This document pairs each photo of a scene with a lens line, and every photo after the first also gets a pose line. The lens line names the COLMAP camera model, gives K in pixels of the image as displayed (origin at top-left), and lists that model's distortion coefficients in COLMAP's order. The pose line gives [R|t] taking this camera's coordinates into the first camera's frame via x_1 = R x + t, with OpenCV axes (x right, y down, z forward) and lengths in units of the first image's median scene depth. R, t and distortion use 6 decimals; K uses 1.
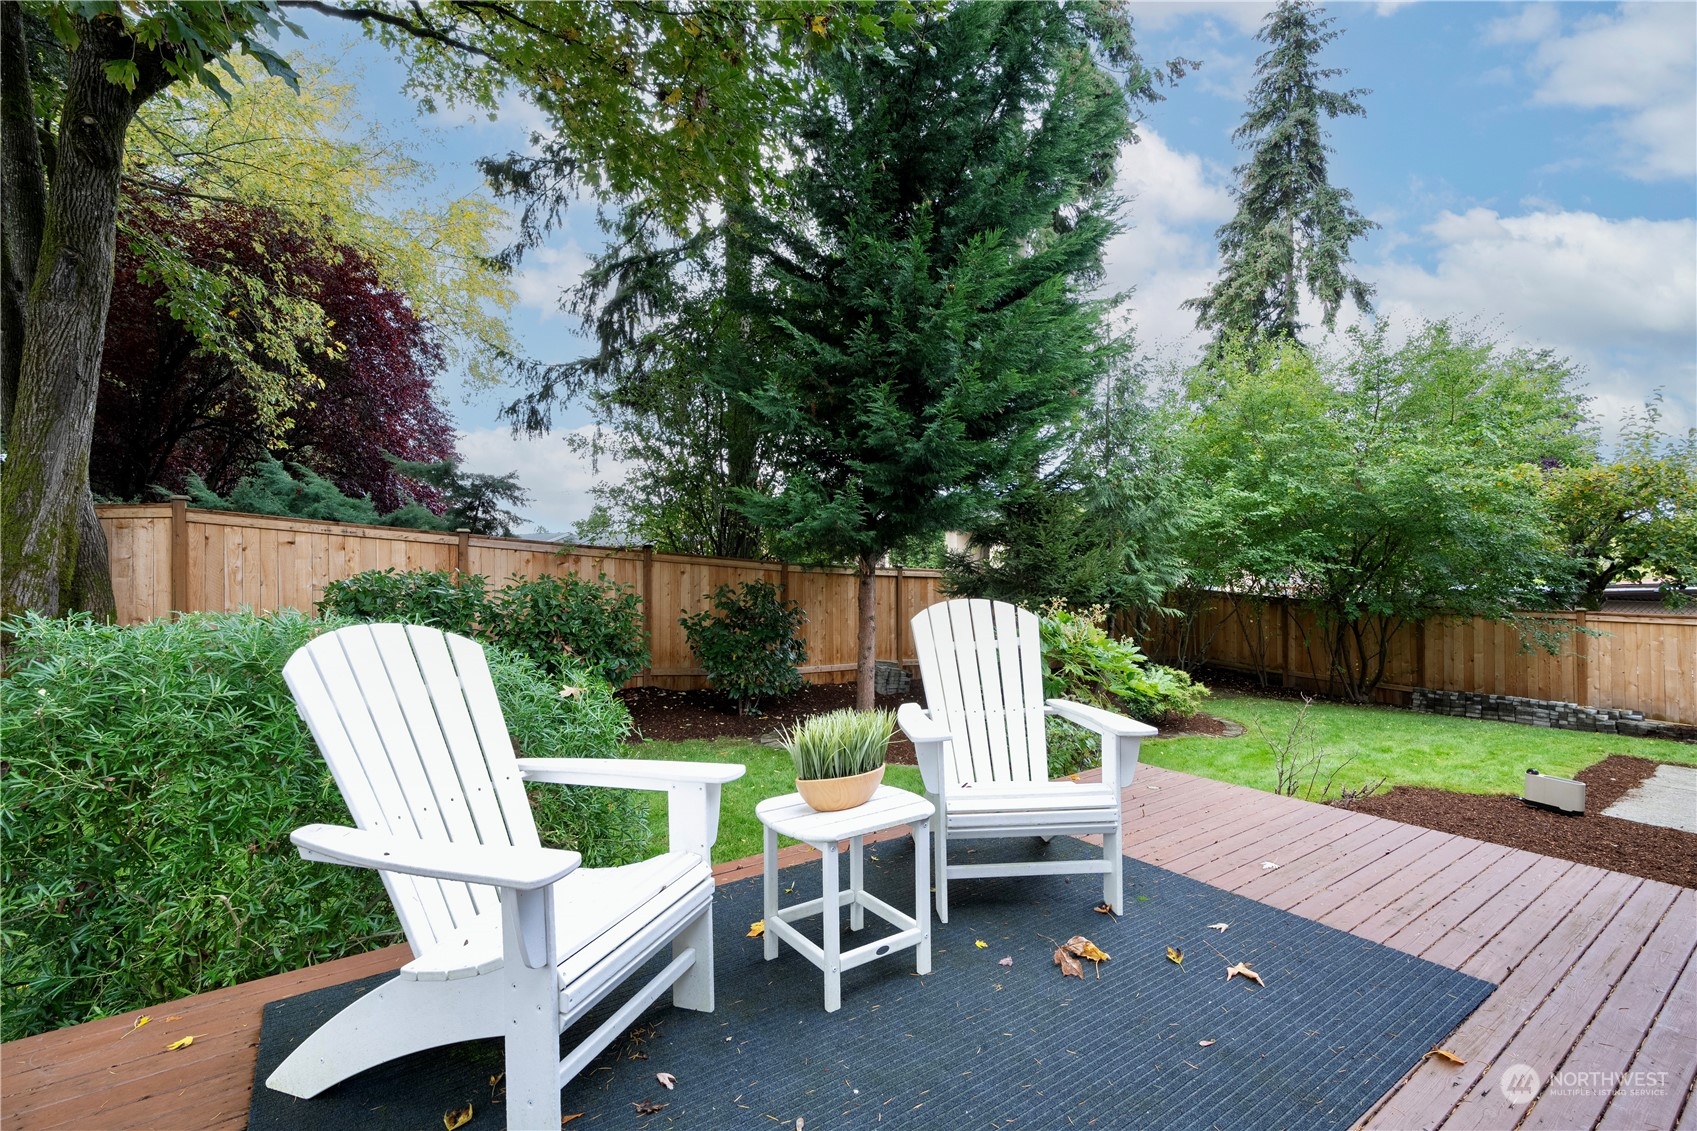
lens RADIAL K [[782.3, 0, 852.8], [0, 782.3, 564.6], [0, 0, 1]] dist [0.004249, -0.000898]
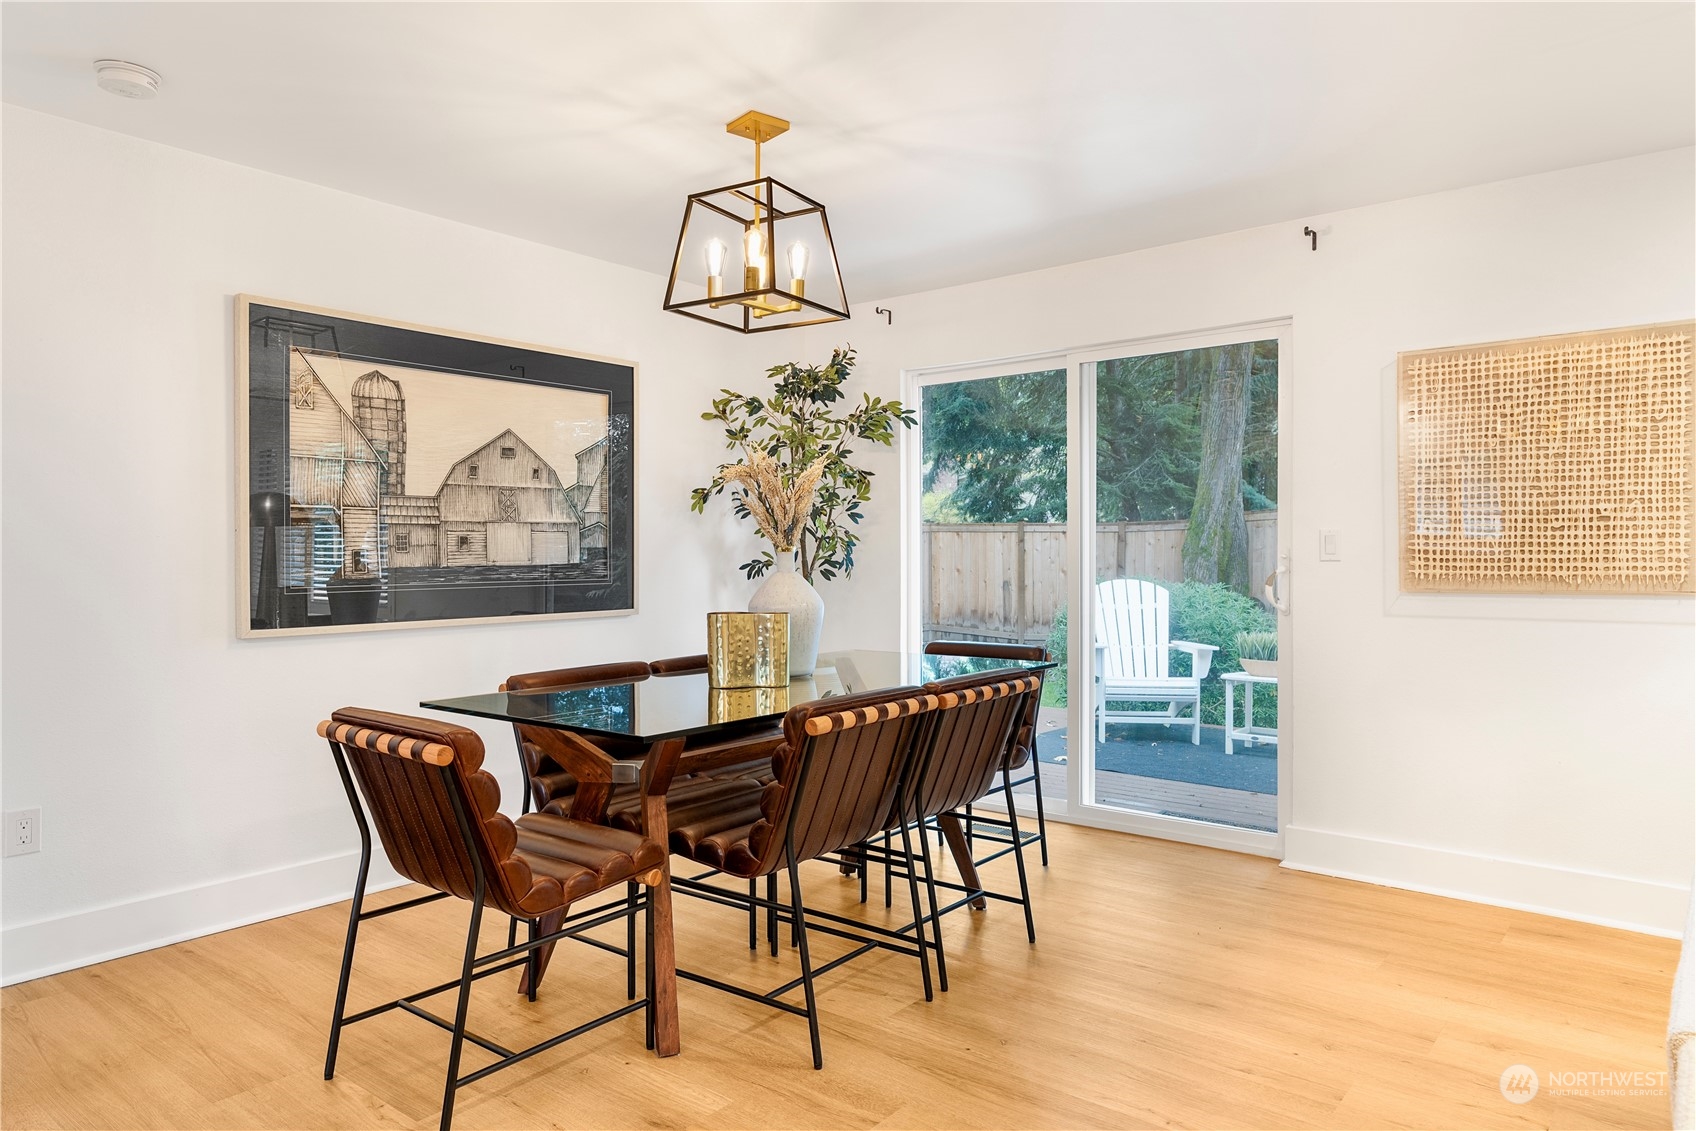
lens RADIAL K [[1064.4, 0, 854.2], [0, 1064.4, 560.1], [0, 0, 1]] dist [-0.005311, 0.000560]
pose [[0.163559, 0.013268, -0.986444, 0.900379], [0.000101, 0.999909, 0.013466, -0.014494], [0.986534, -0.002302, 0.163542, -0.031341]]
